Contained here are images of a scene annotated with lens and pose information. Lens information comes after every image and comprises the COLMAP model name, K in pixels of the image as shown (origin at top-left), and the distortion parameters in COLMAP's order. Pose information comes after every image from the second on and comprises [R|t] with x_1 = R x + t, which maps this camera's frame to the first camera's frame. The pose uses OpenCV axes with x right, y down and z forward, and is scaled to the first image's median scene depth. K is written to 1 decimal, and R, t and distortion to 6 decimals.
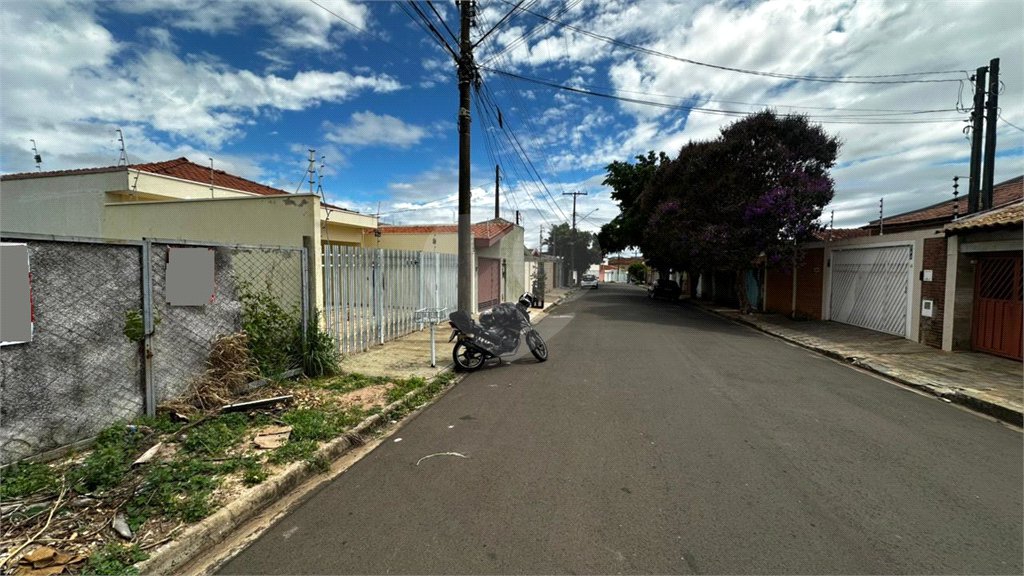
lens RADIAL K [[407.7, 0, 511.2], [0, 407.7, 285.9], [0, 0, 1]] dist [0.003540, 0.000054]
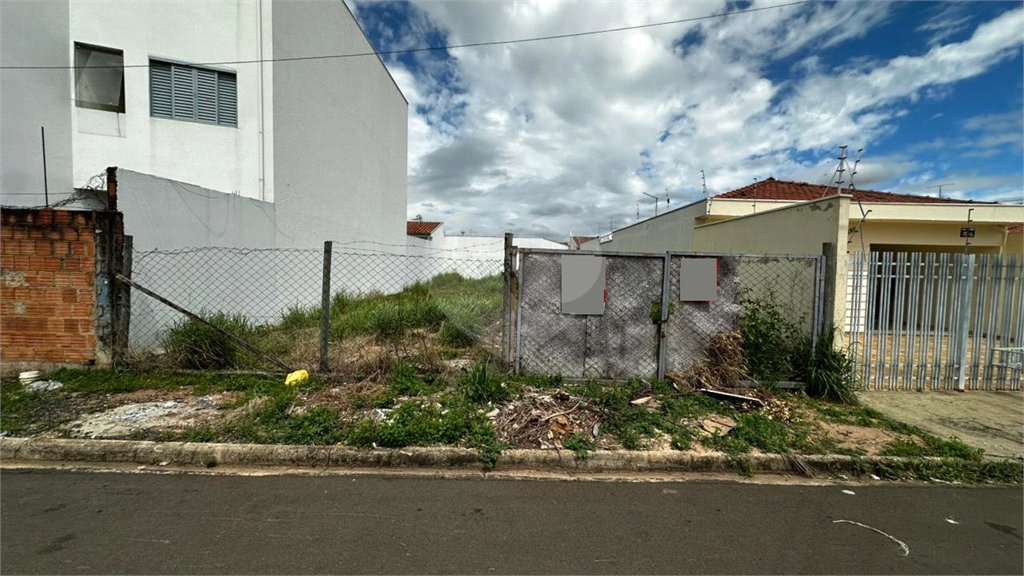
lens RADIAL K [[409.2, 0, 515.1], [0, 409.2, 288.4], [0, 0, 1]] dist [-0.003909, 0.001637]
pose [[0.262952, 0.052158, -0.963398, 0.279908], [-0.071529, 0.996844, 0.034445, -0.002534], [0.962154, 0.059853, 0.265853, 0.121524]]
